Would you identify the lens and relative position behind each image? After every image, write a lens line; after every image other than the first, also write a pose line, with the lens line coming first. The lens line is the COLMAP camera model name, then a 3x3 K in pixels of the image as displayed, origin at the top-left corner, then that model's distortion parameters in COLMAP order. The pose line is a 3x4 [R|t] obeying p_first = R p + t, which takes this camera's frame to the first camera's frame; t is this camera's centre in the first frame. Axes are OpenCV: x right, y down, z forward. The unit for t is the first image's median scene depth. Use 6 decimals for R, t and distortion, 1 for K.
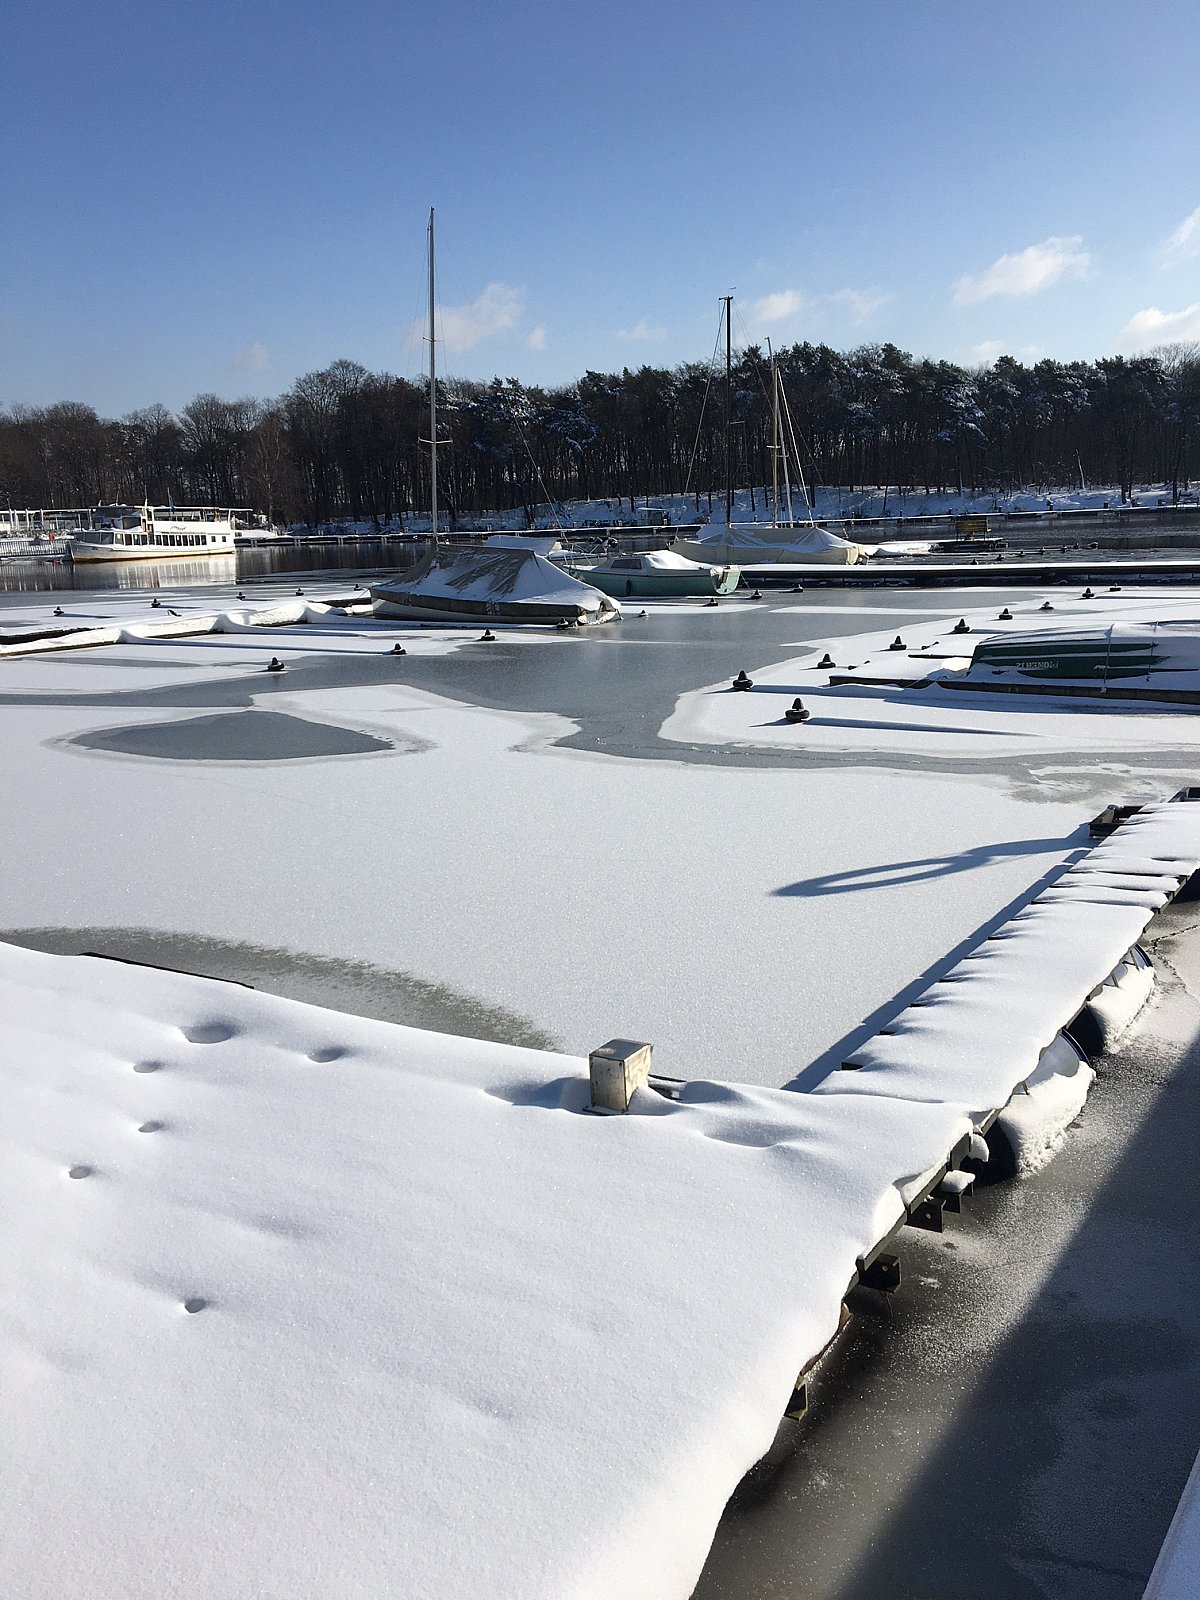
lens RADIAL K [[1310.6, 0, 600.0], [0, 1310.6, 800.0], [0, 0, 1]] dist [0.116341, -0.196480]
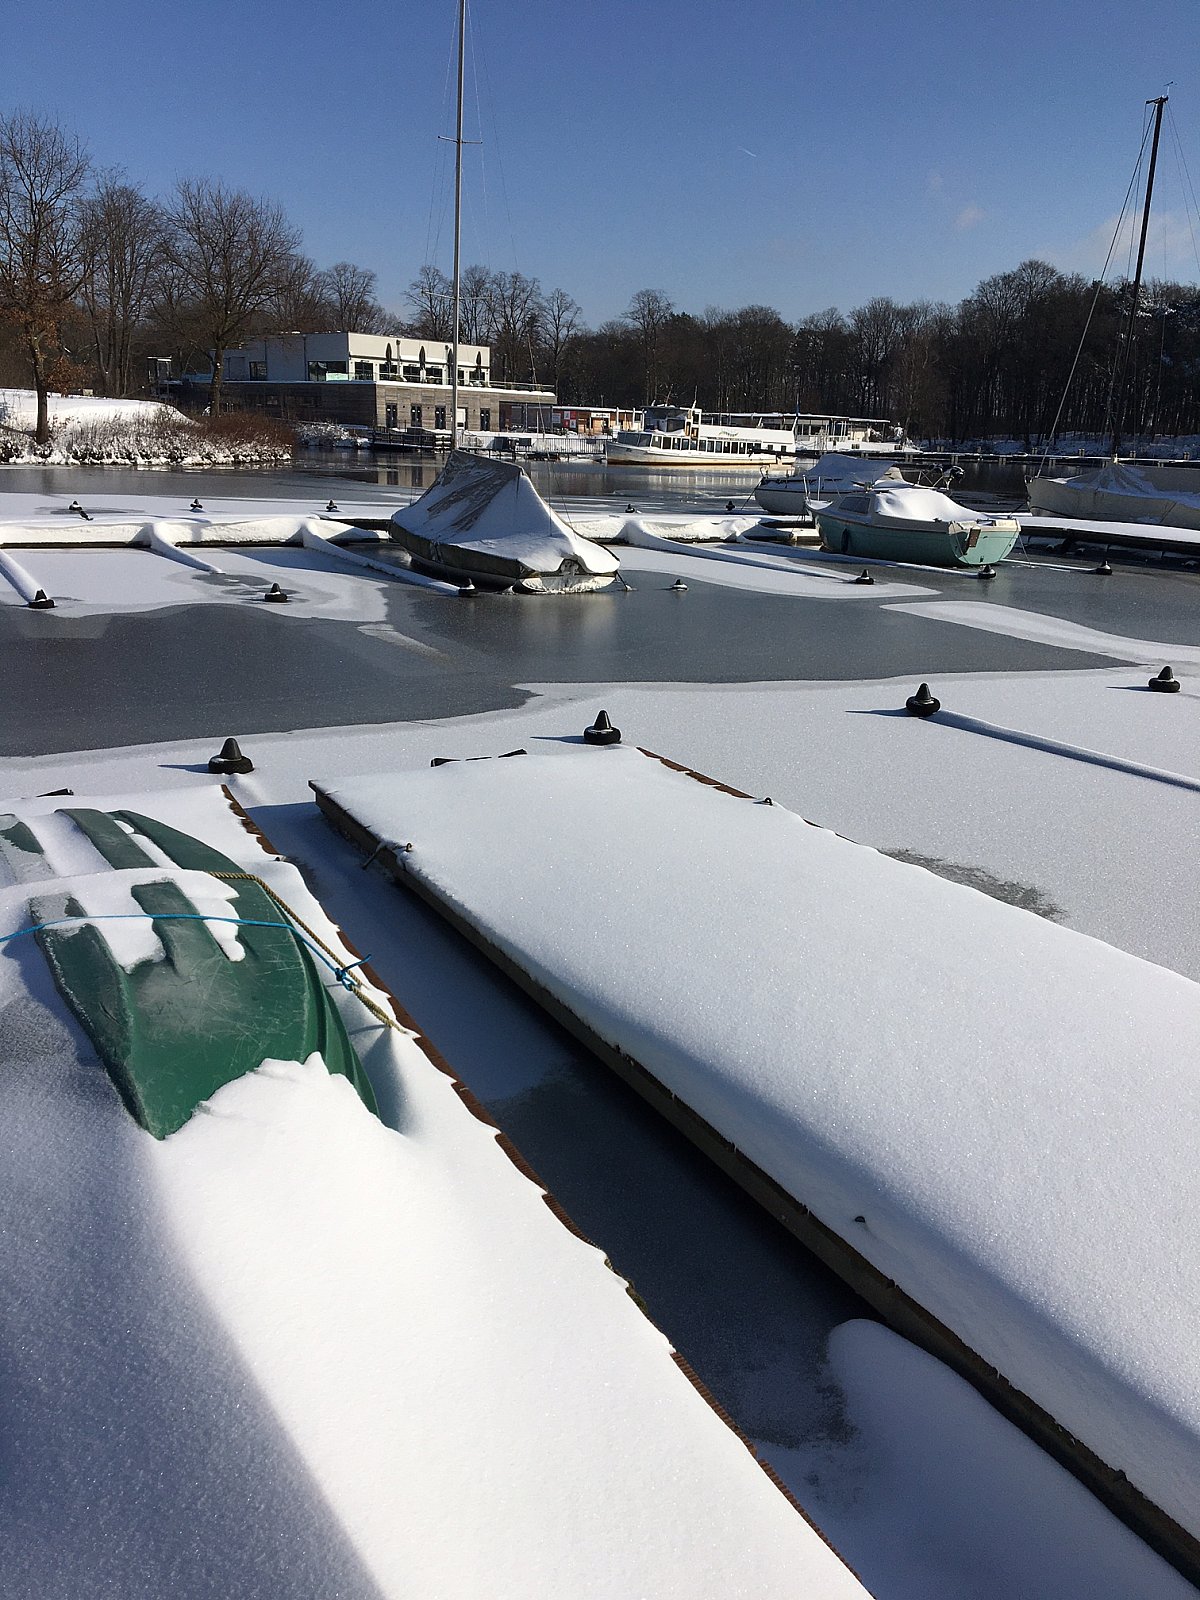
lens RADIAL K [[1310.6, 0, 600.0], [0, 1310.6, 800.0], [0, 0, 1]] dist [0.116341, -0.196480]
pose [[0.871223, 0.186857, -0.453932, 0.084196], [-0.159161, 0.982289, 0.098875, -0.026493], [0.464368, -0.013894, 0.885533, 0.115683]]
